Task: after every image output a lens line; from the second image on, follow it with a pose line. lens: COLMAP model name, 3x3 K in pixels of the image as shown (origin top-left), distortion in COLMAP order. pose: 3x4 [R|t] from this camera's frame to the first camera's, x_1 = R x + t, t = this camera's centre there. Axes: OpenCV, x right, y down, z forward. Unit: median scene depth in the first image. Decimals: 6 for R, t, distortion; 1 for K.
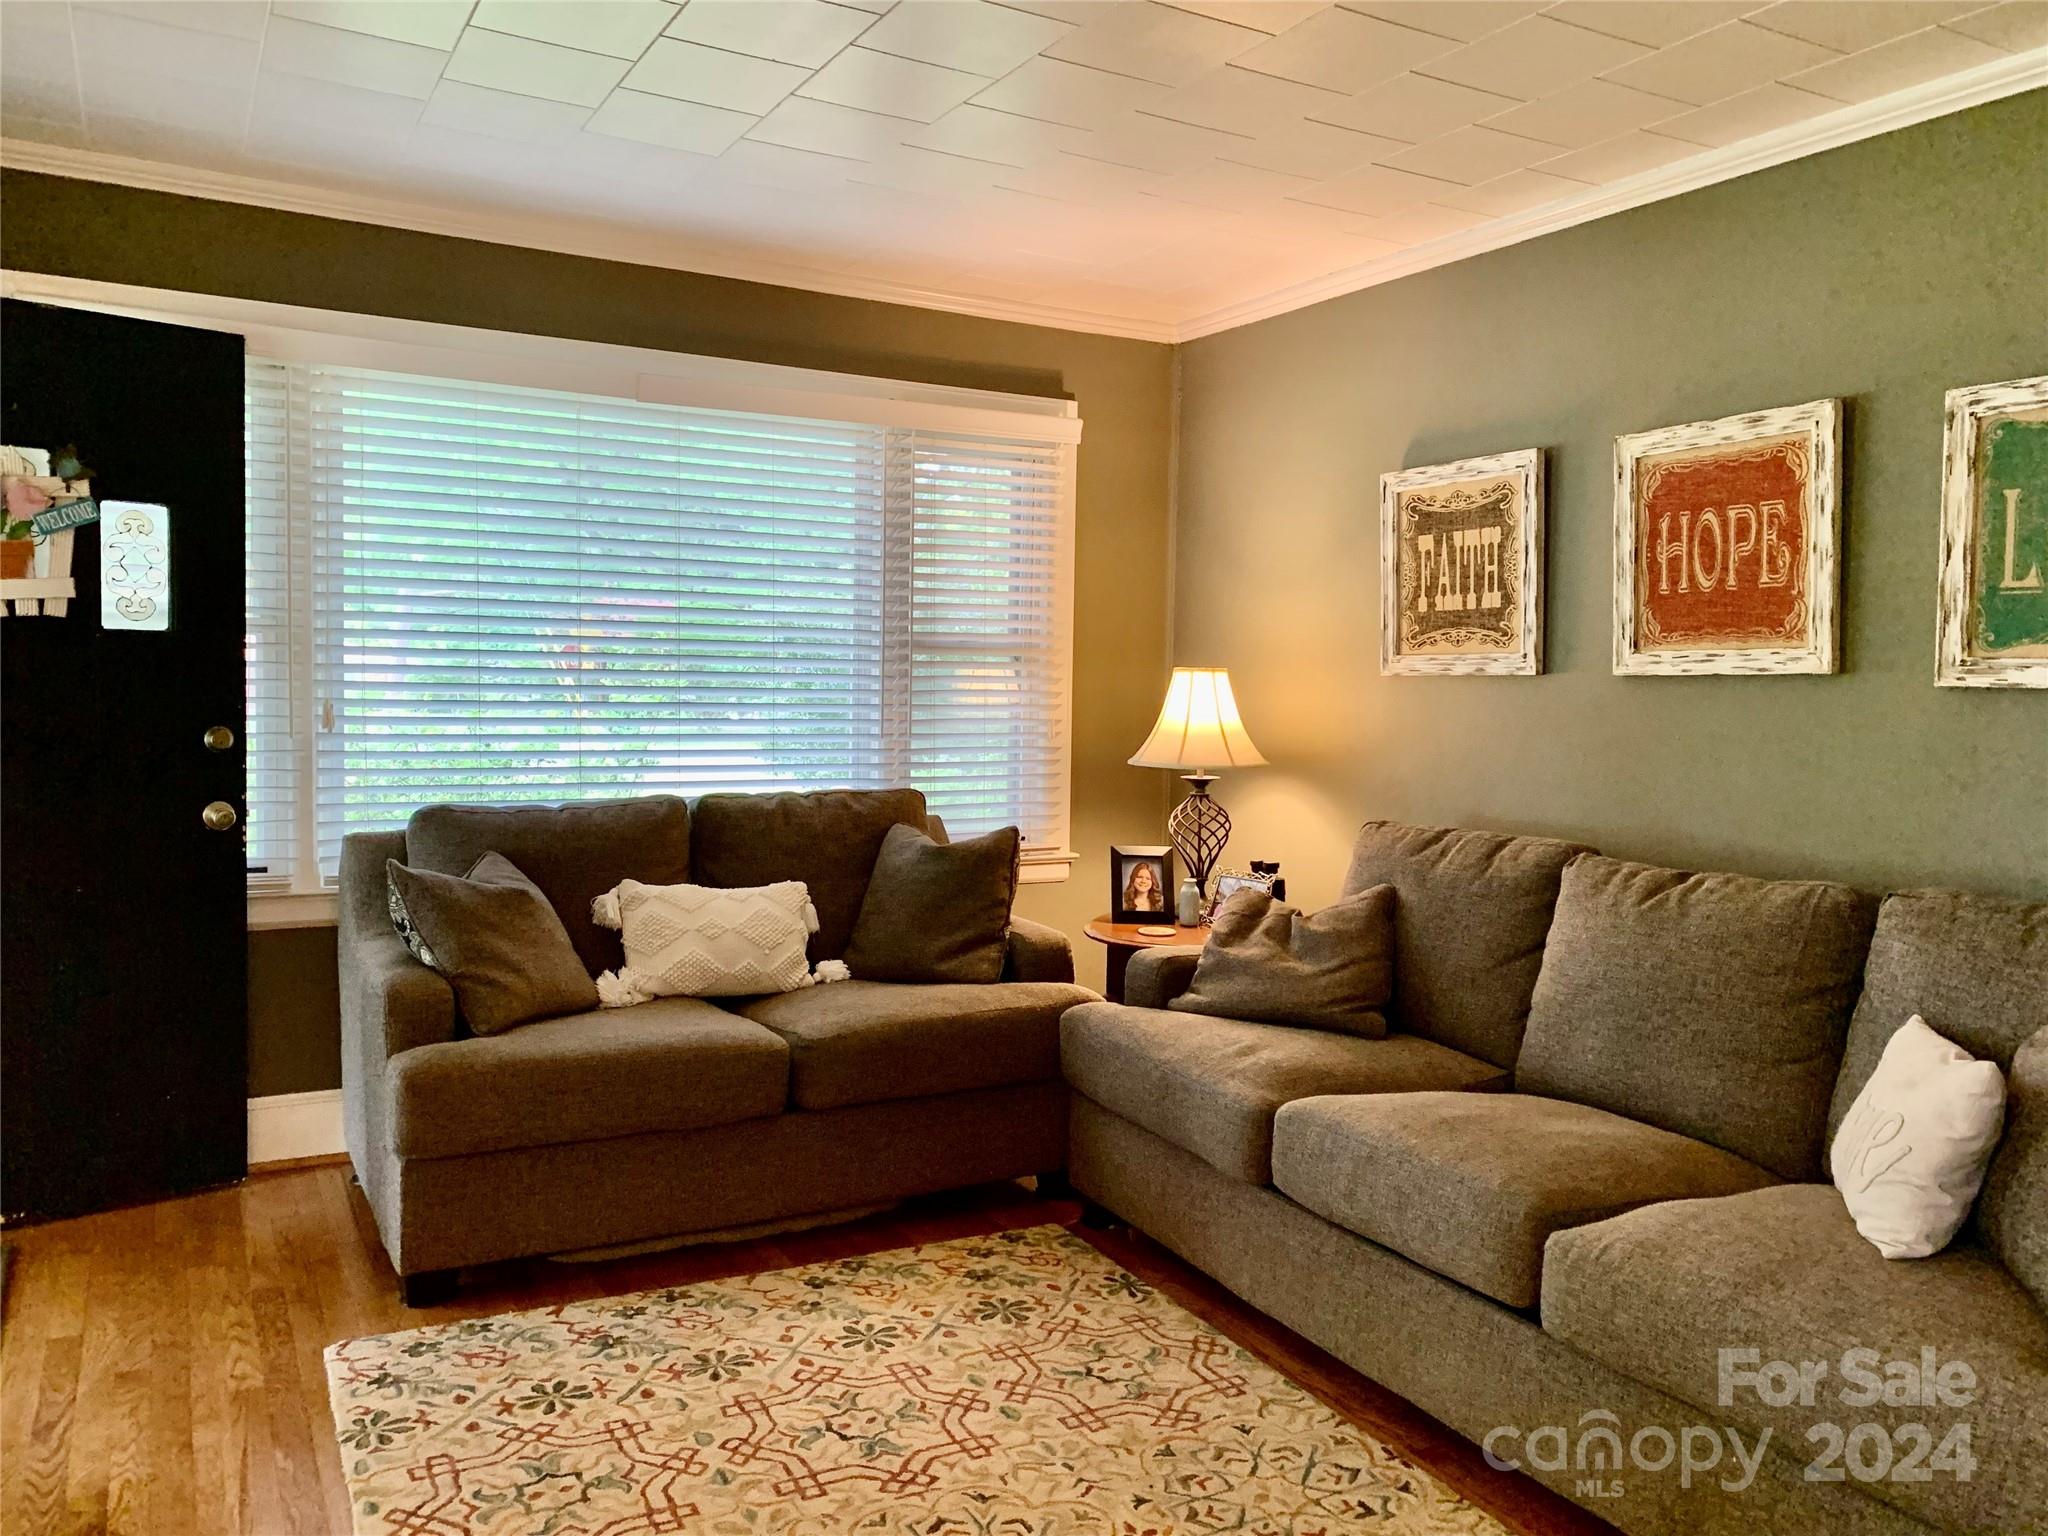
lens RADIAL K [[1561.4, 0, 1028.8], [0, 1561.4, 759.2], [0, 0, 1]] dist [0.016537, -0.015053]
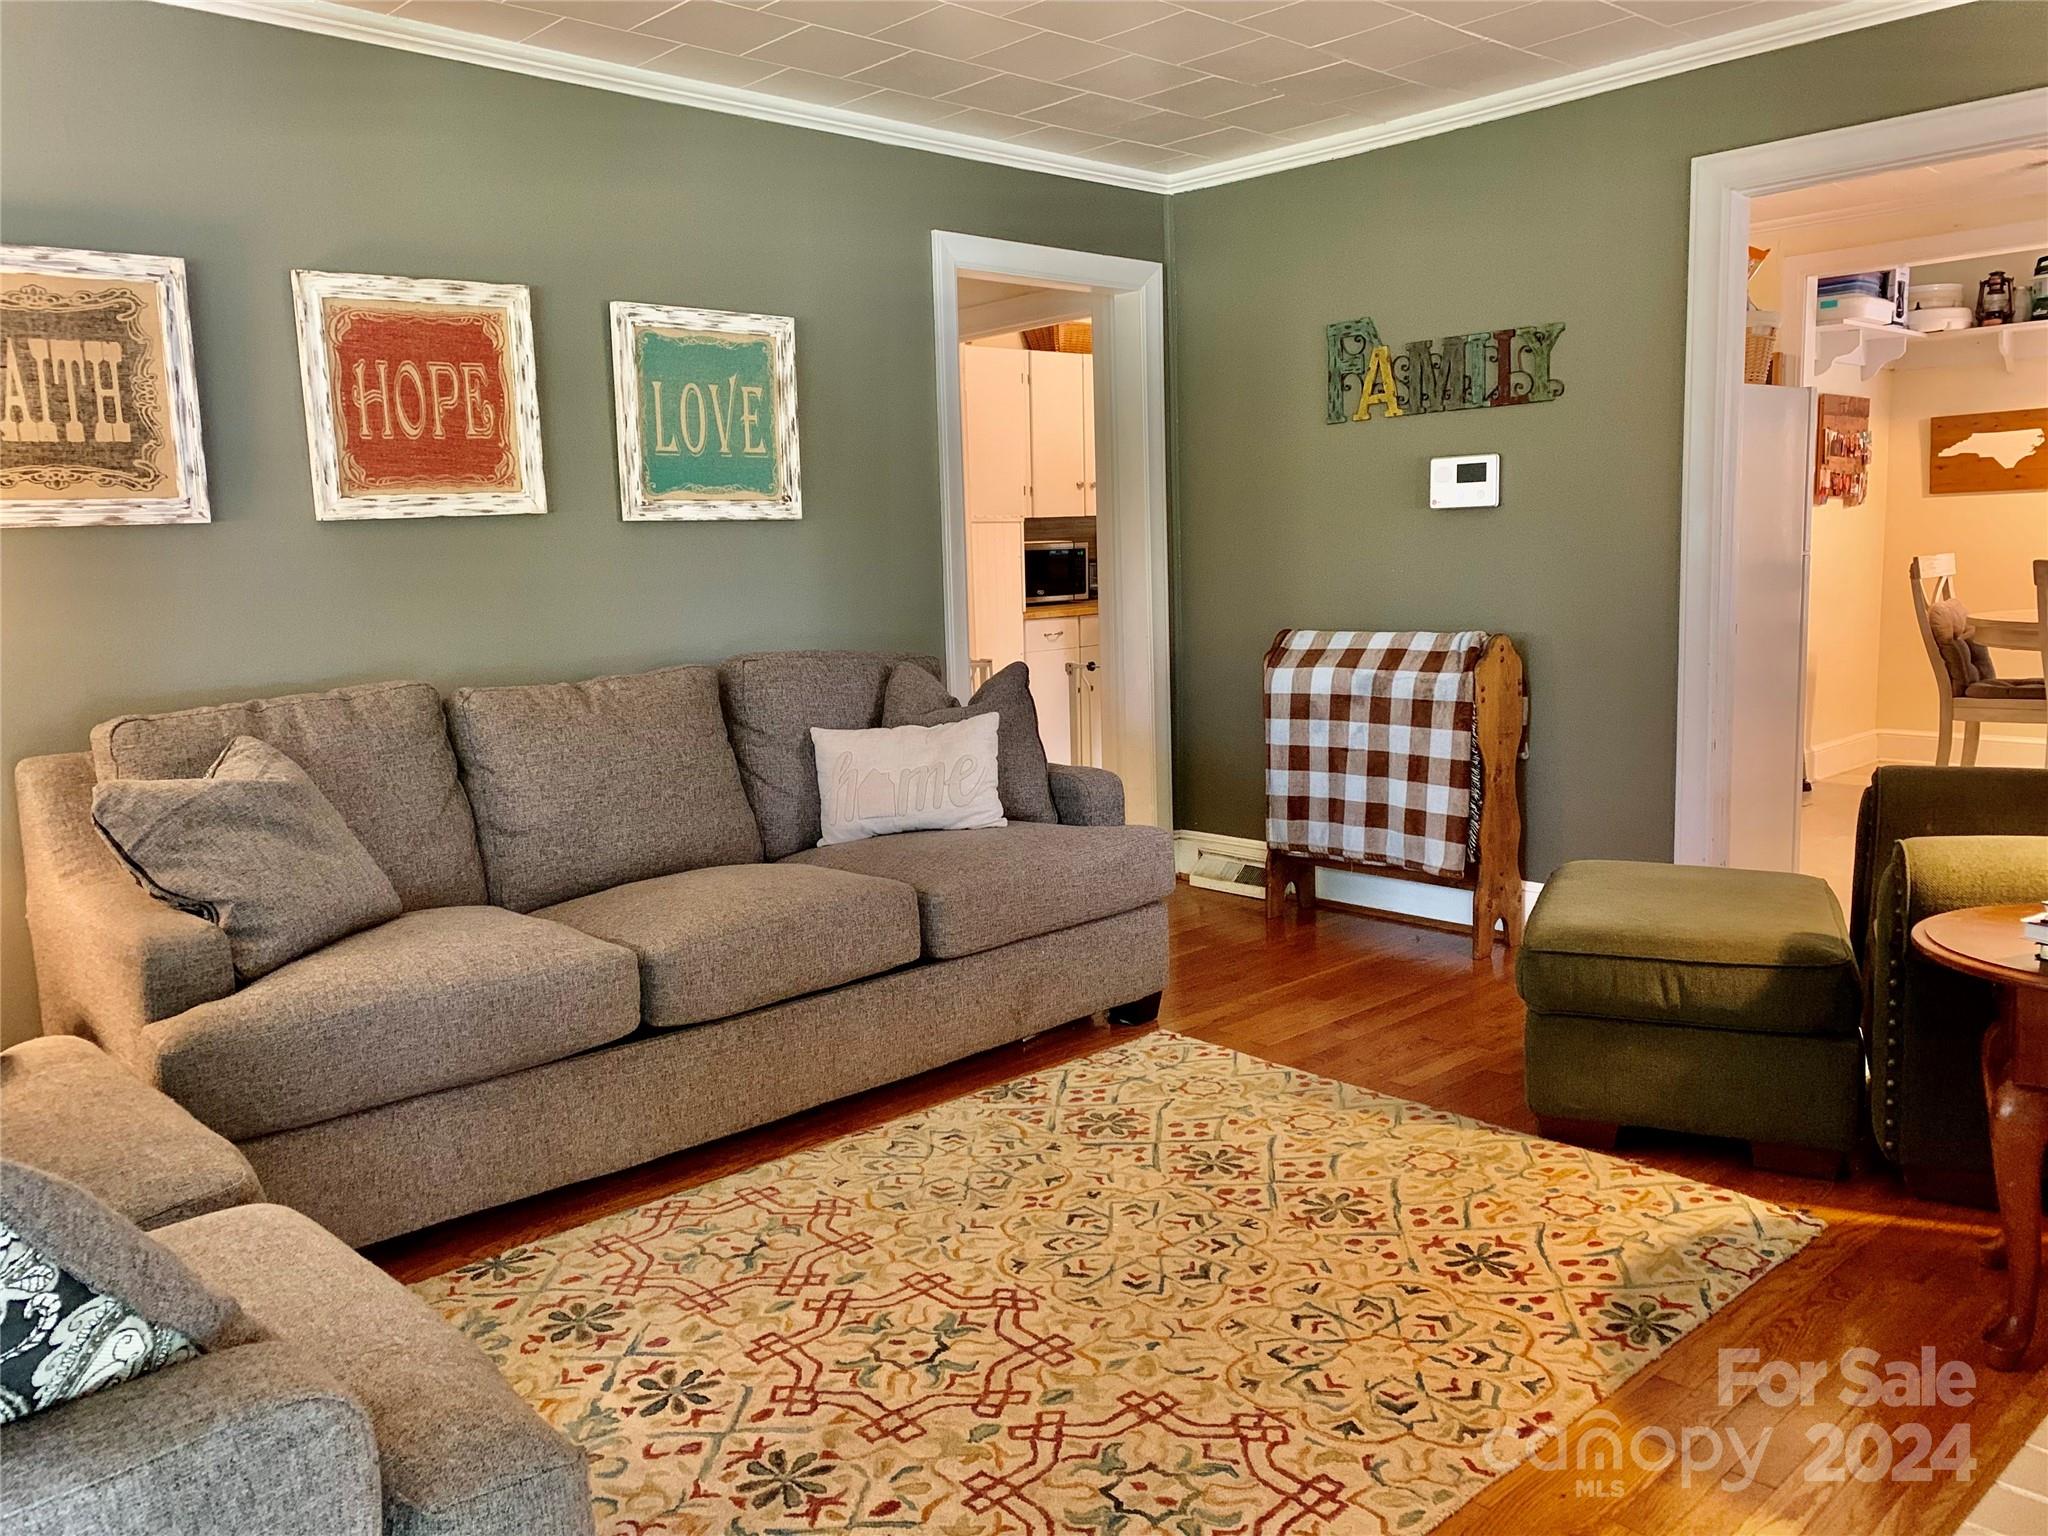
lens RADIAL K [[1561.4, 0, 1013.3], [0, 1561.4, 753.9], [0, 0, 1]] dist [0.016537, -0.015053]
pose [[-0.241494, -0.145200, 0.959478, -0.780502], [0.079226, 0.982491, 0.168624, -0.046065], [-0.967163, 0.116737, -0.225763, 0.925050]]
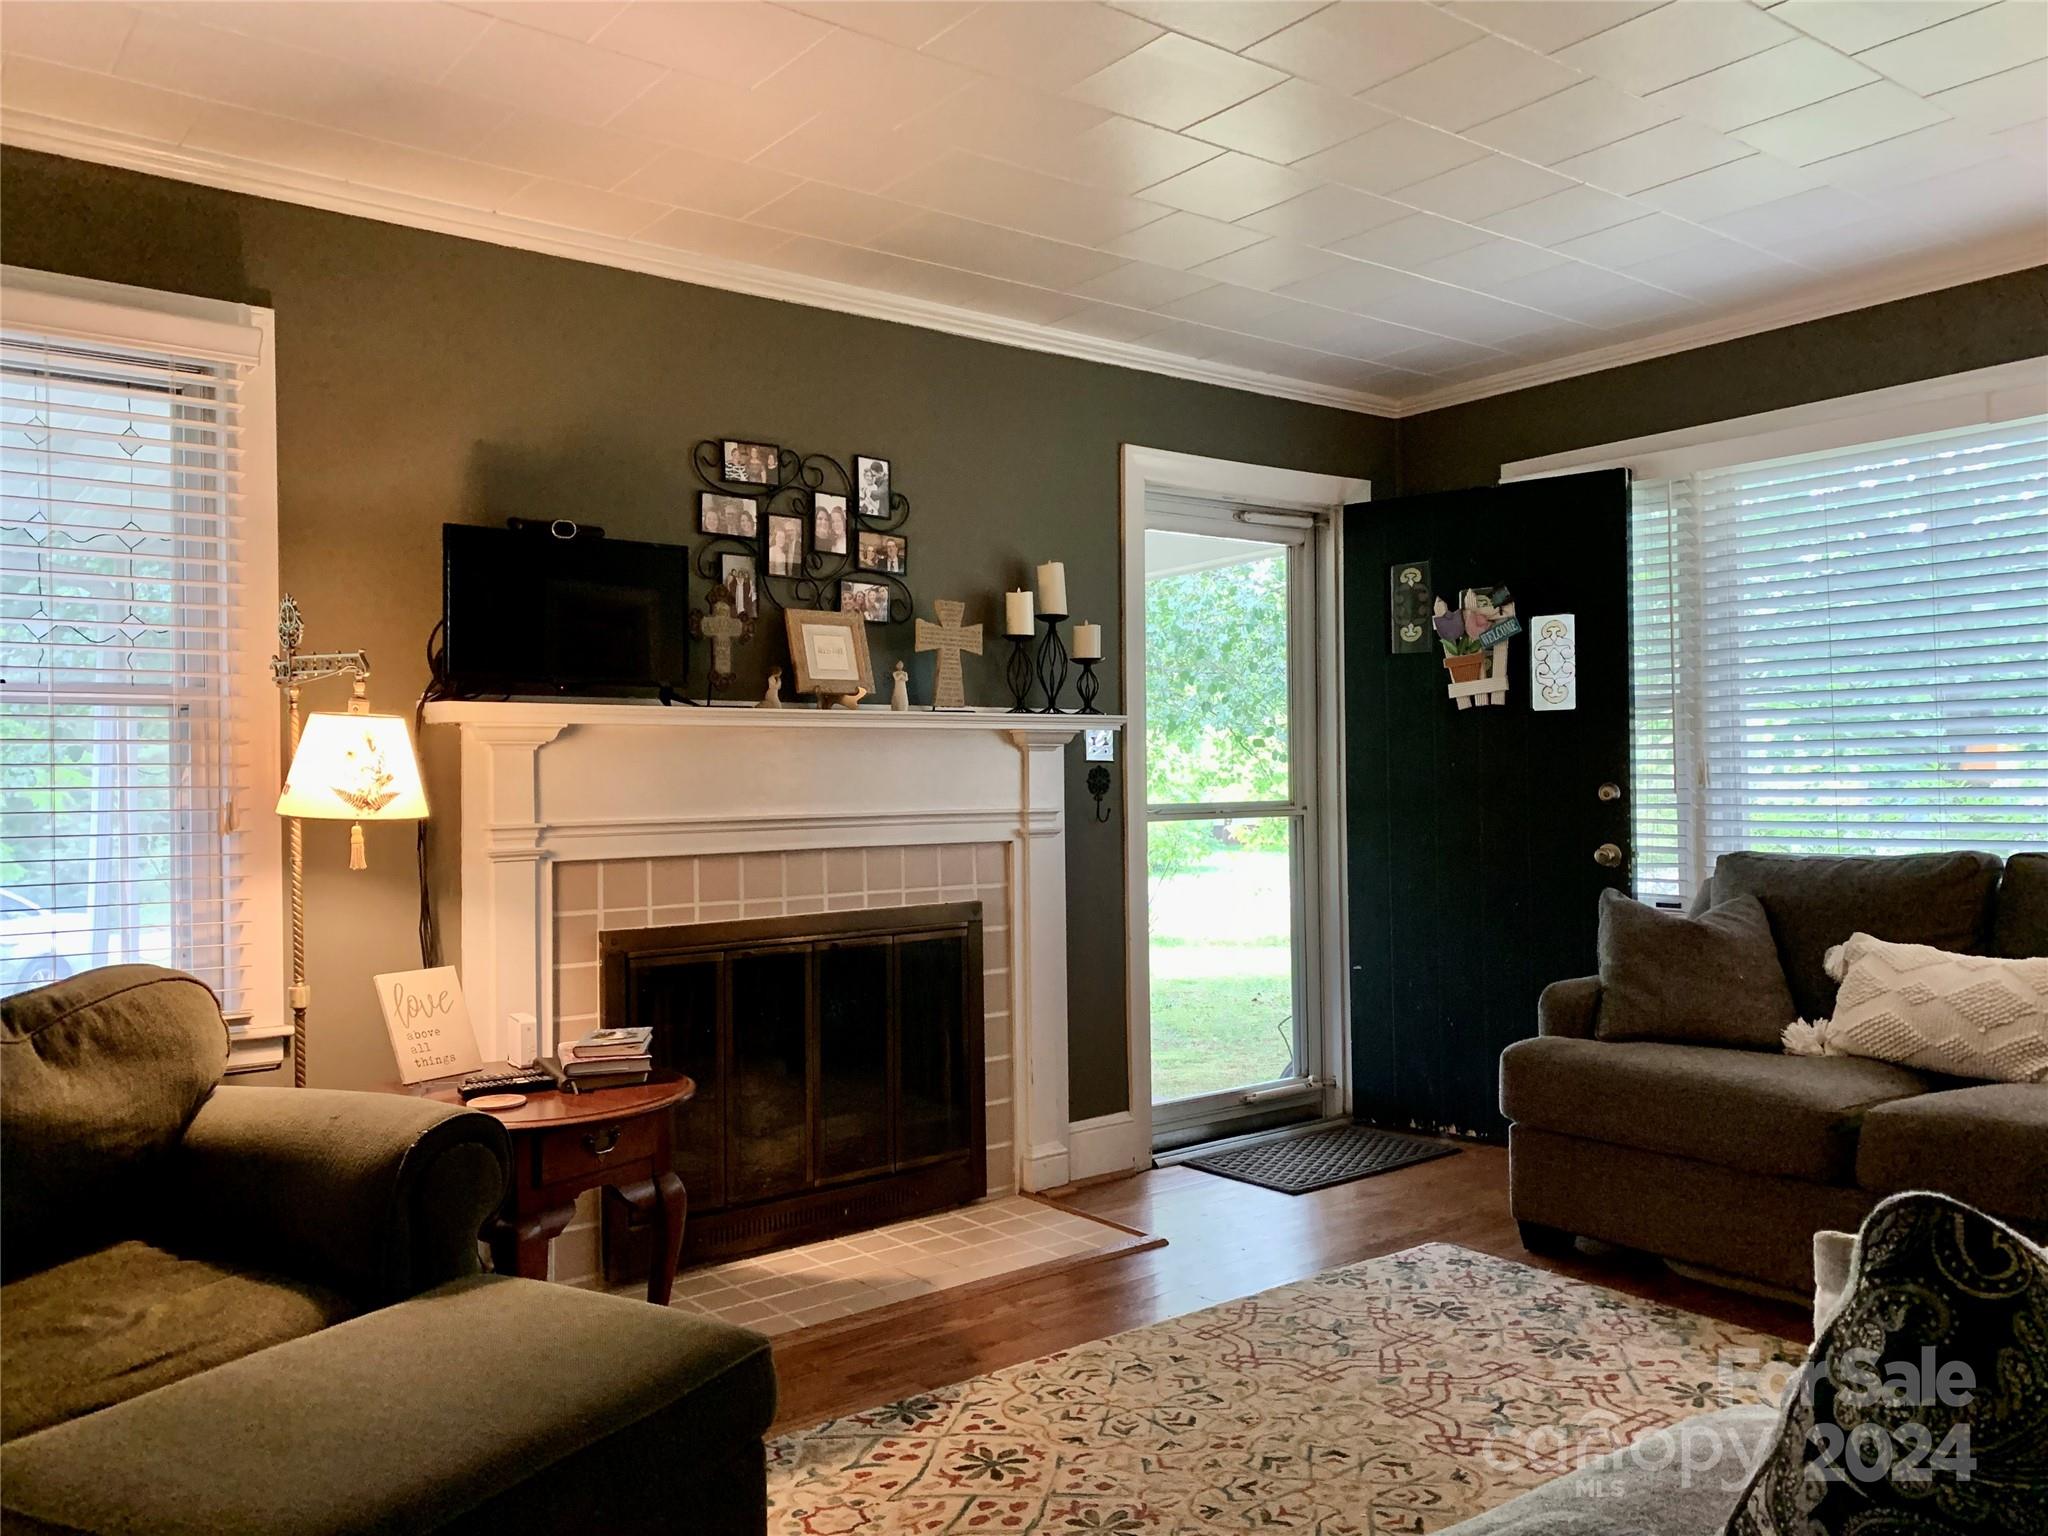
lens RADIAL K [[1561.4, 0, 1027.8], [0, 1561.4, 776.9], [0, 0, 1]] dist [0.016537, -0.015053]
pose [[0.160667, -0.028642, -0.986593, 0.744483], [-0.032848, 0.998870, -0.034347, 0.037447], [0.986462, 0.037926, 0.159544, 0.405702]]
